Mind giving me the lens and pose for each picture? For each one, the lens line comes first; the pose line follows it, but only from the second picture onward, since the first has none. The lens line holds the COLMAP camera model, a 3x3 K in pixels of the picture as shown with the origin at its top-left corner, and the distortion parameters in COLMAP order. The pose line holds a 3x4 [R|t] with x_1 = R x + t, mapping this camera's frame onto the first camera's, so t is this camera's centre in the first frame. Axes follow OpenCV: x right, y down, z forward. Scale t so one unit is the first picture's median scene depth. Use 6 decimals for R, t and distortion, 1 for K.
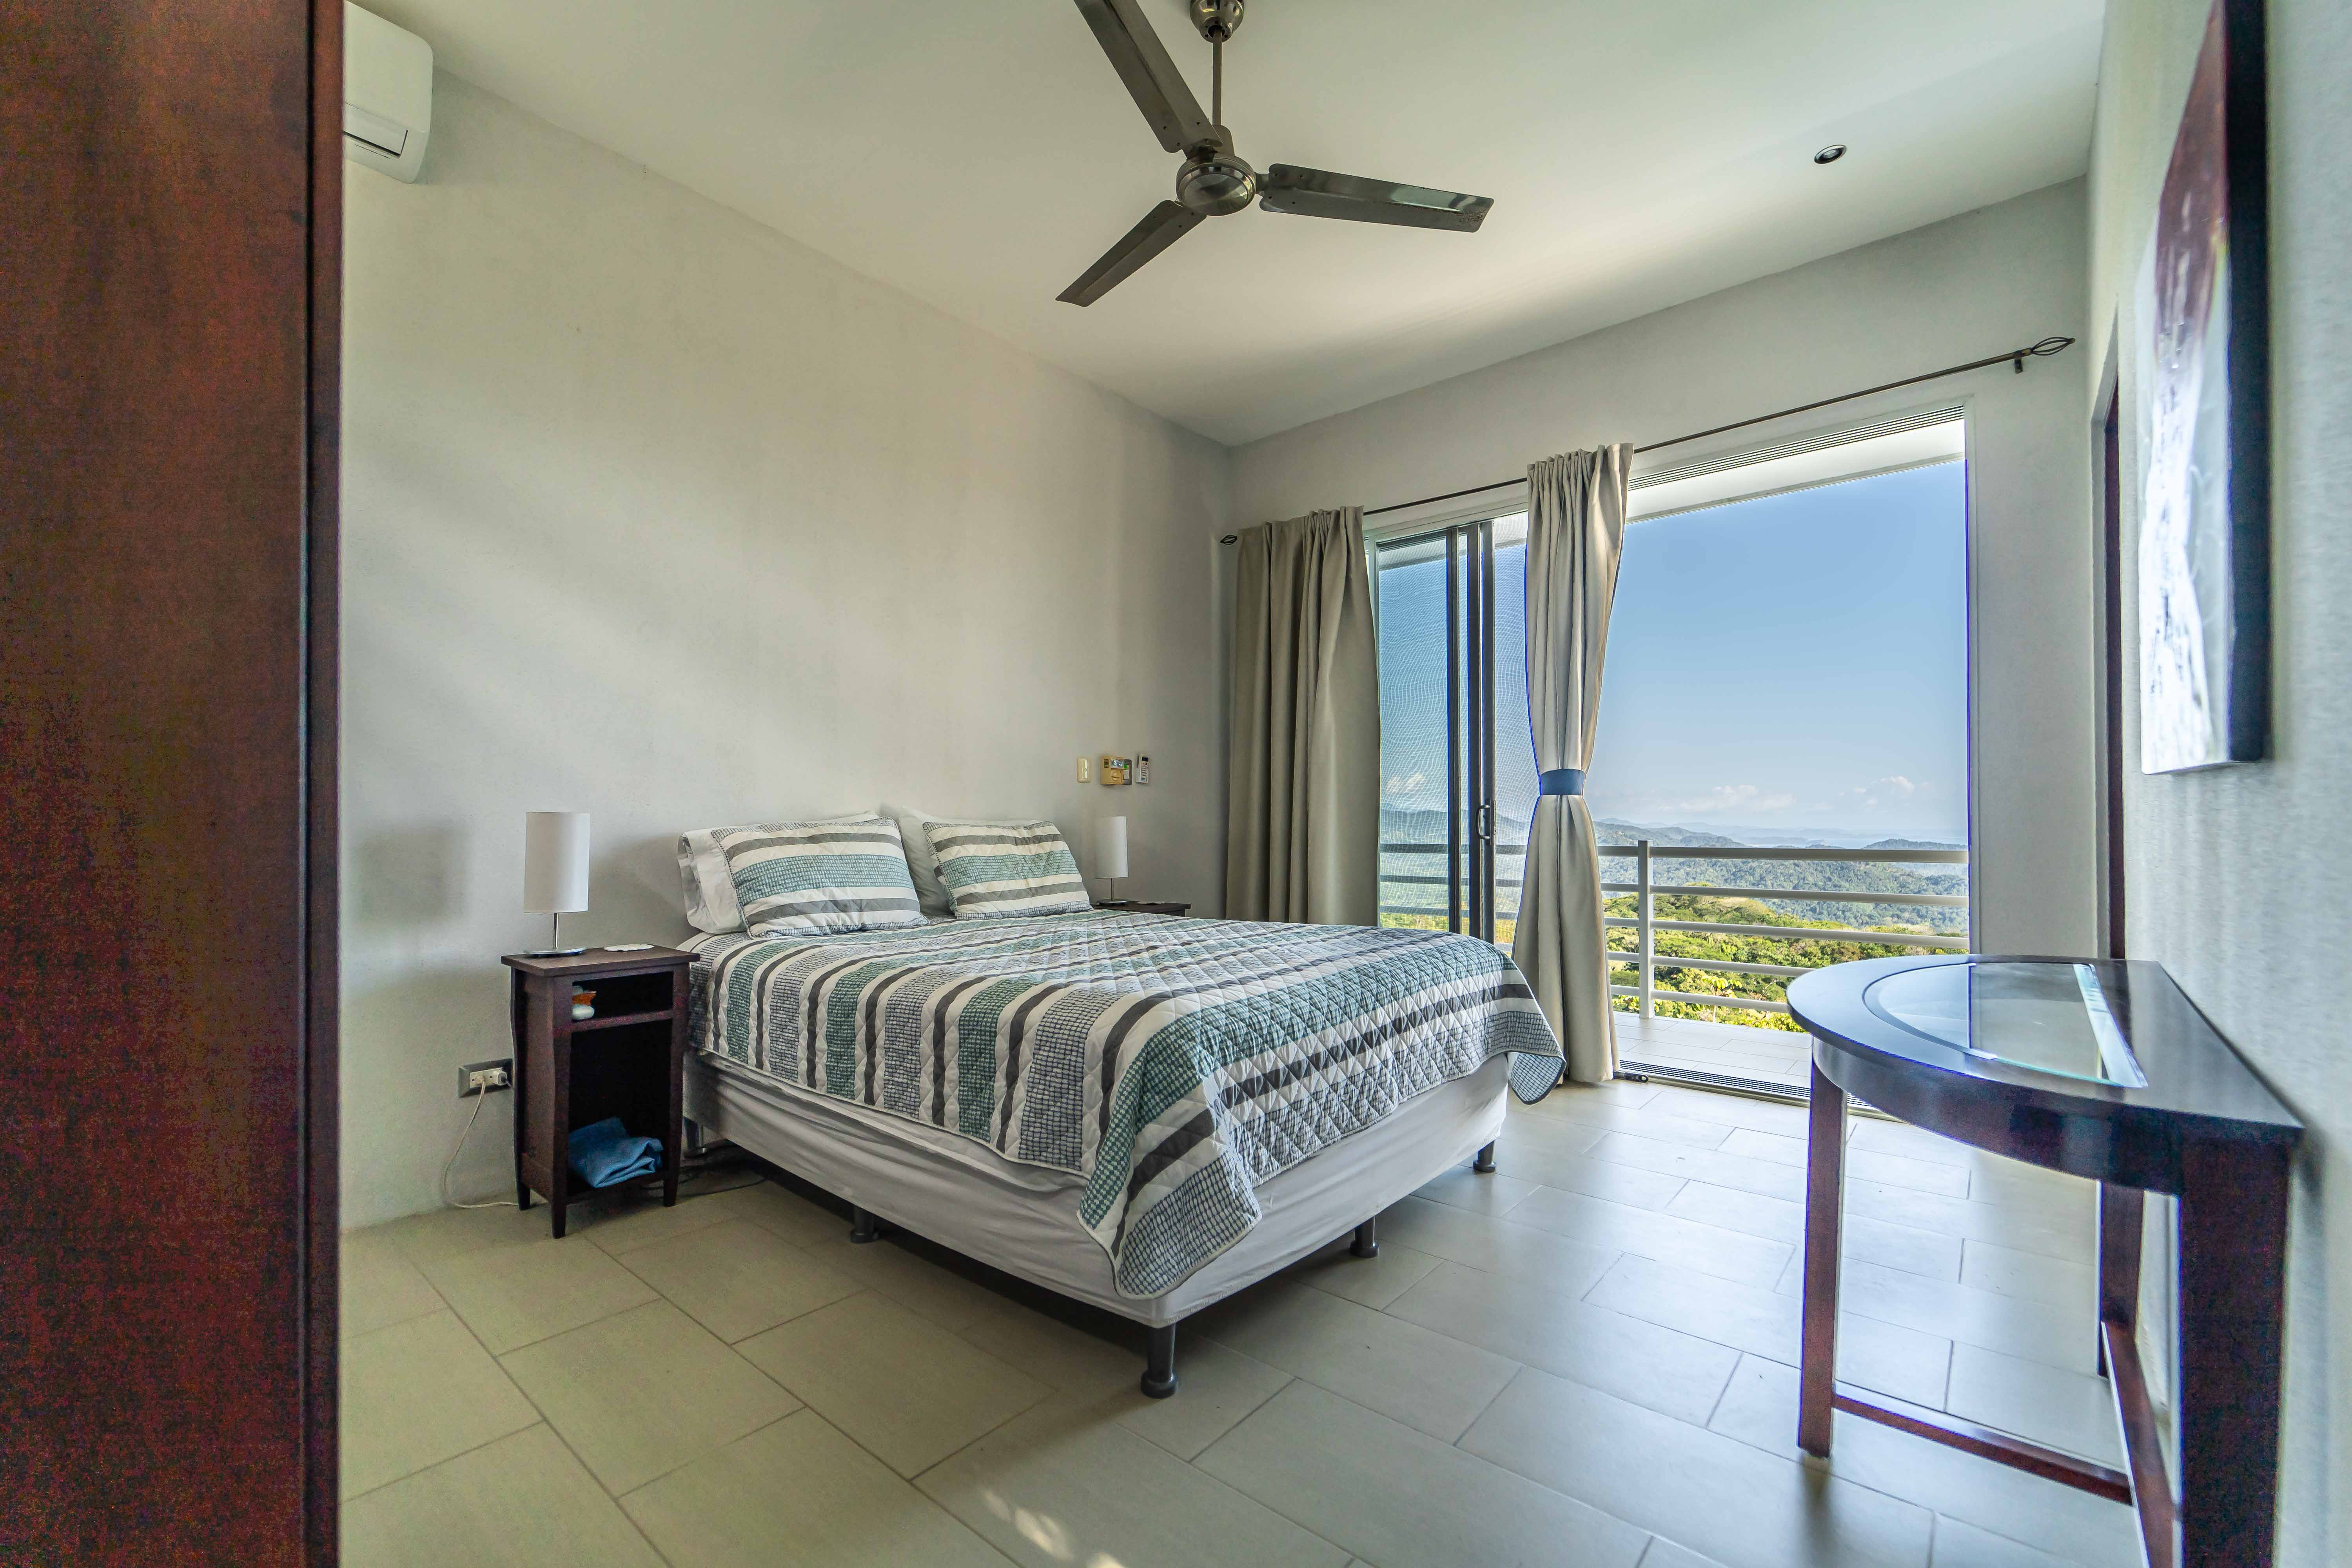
lens RADIAL K [[960.9, 0, 1220.2], [0, 960.9, 817.7], [0, 0, 1]] dist [0.002432, 0.000247]
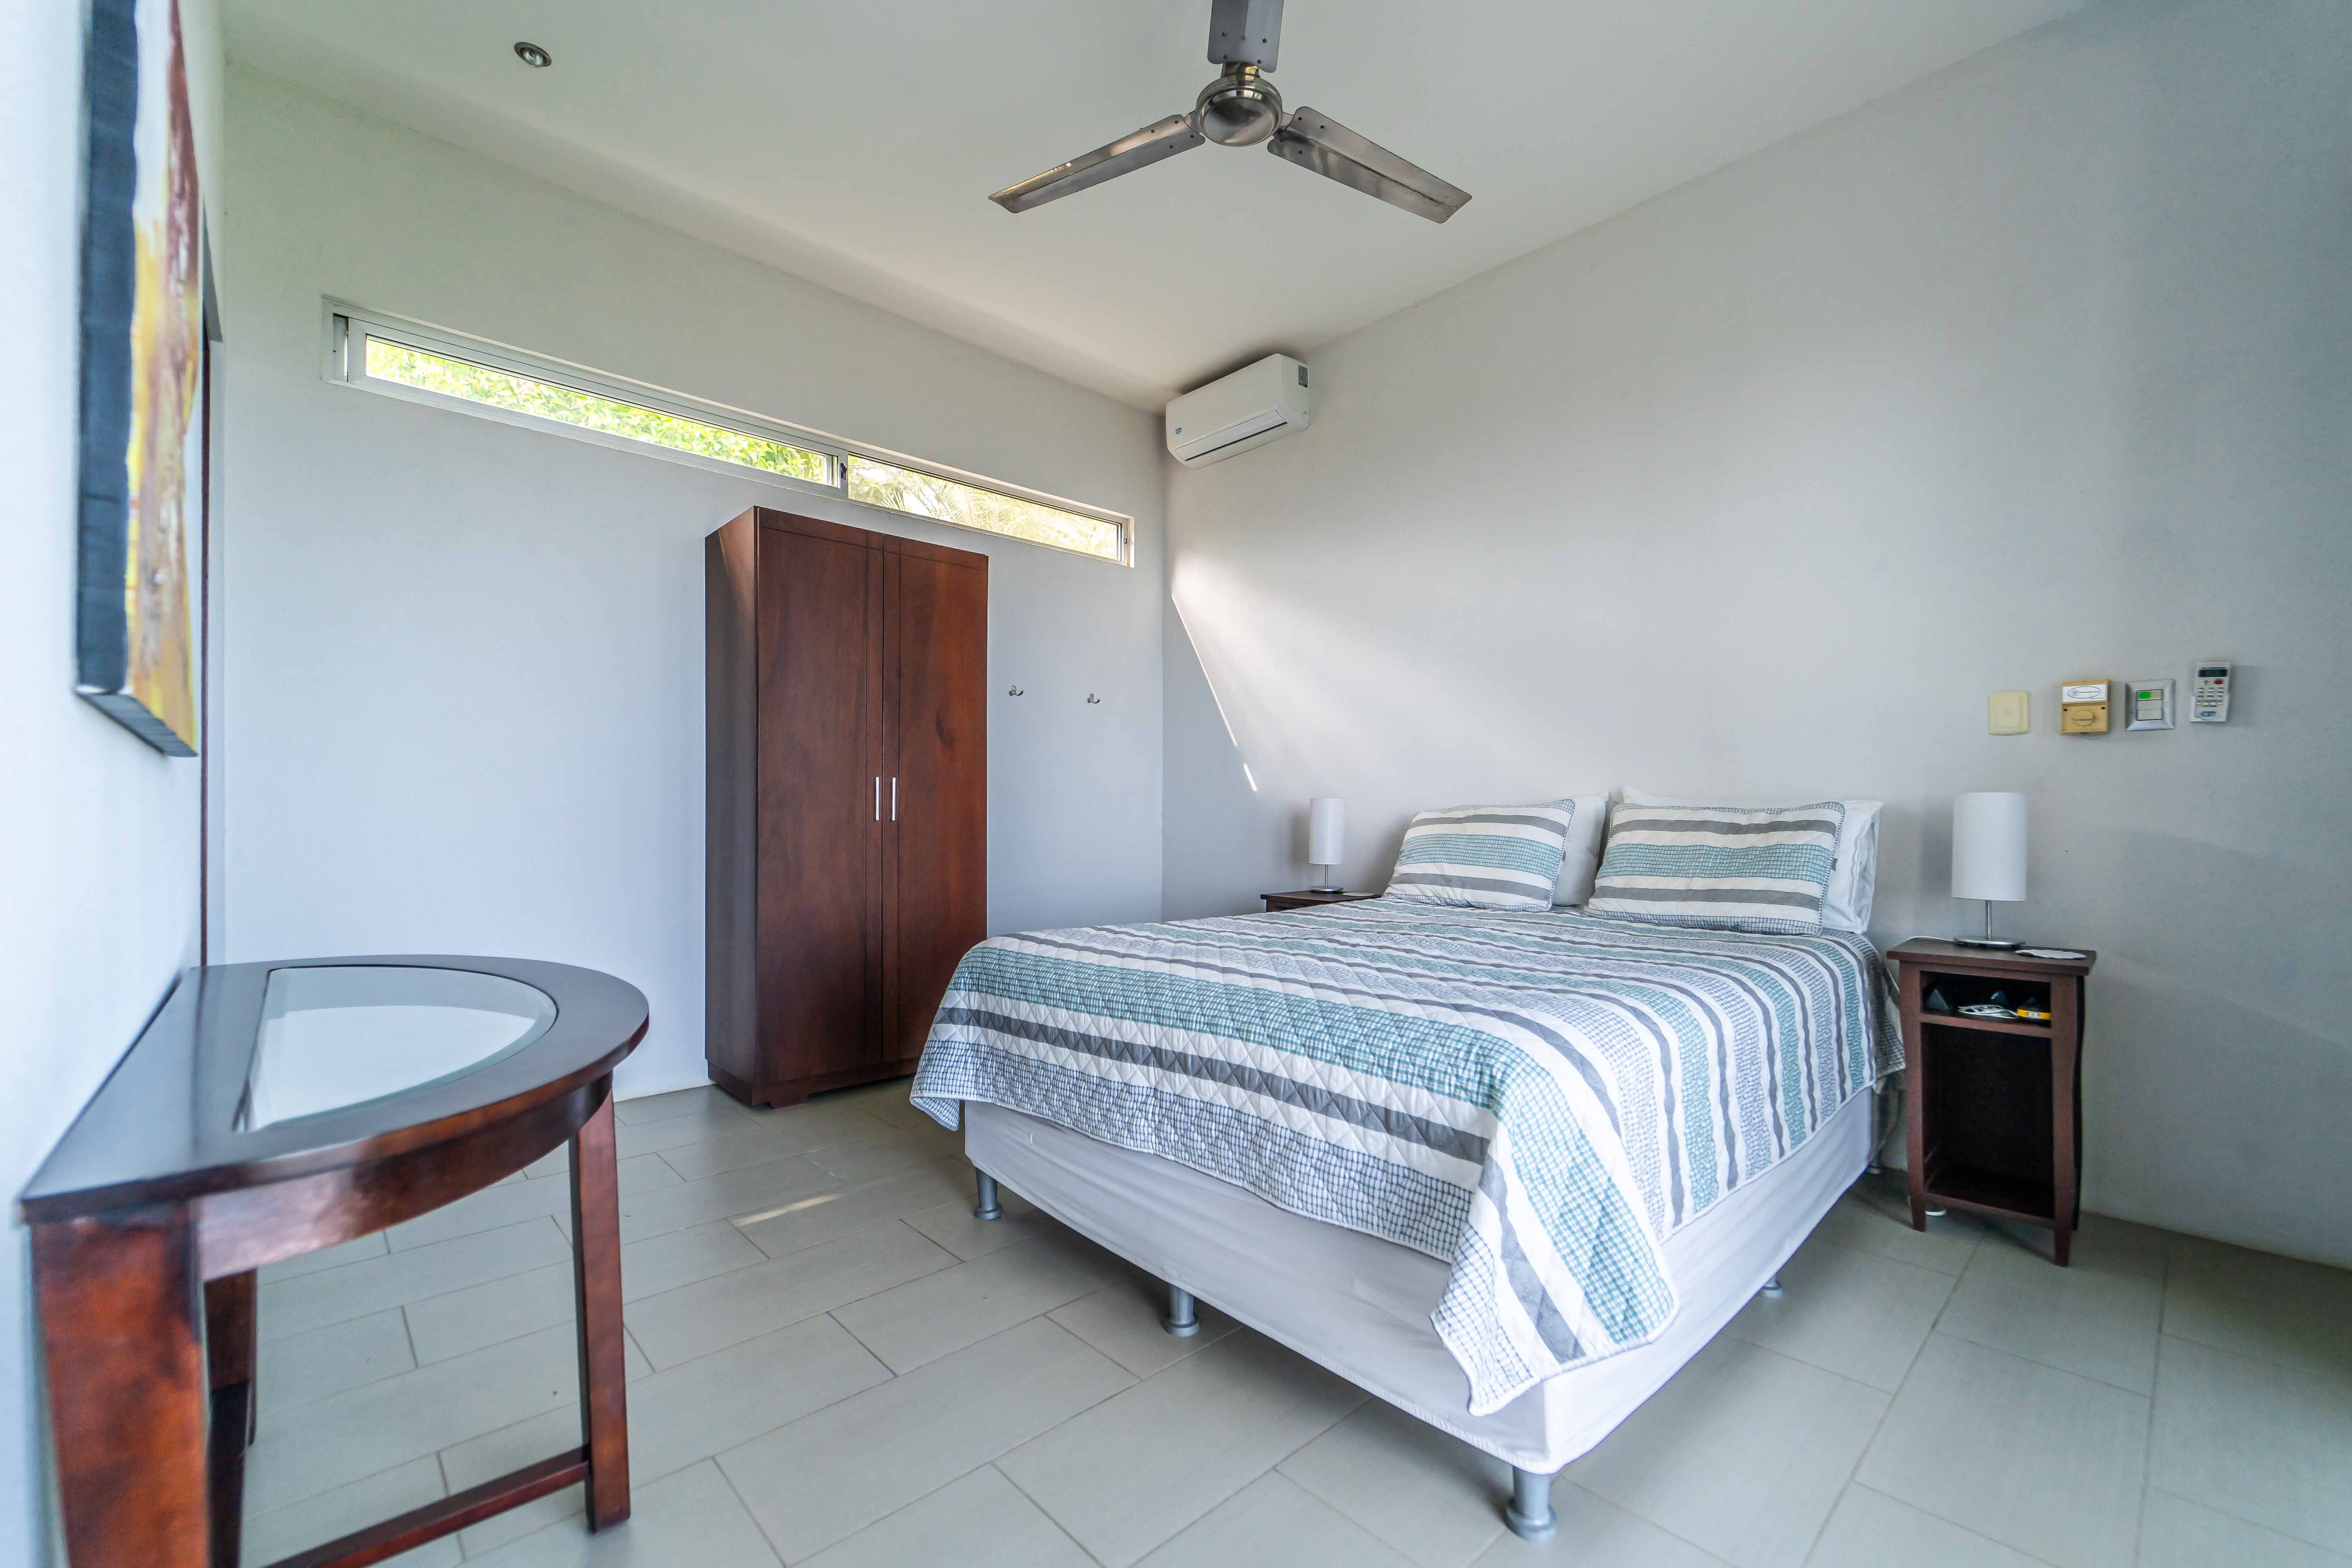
lens RADIAL K [[960.9, 0, 1220.2], [0, 960.9, 817.7], [0, 0, 1]] dist [0.002432, 0.000247]
pose [[-0.117814, 0.006808, -0.993012, 0.757706], [0.004675, 0.999969, 0.006301, 0.011310], [0.993025, -0.003900, -0.117842, 0.899079]]
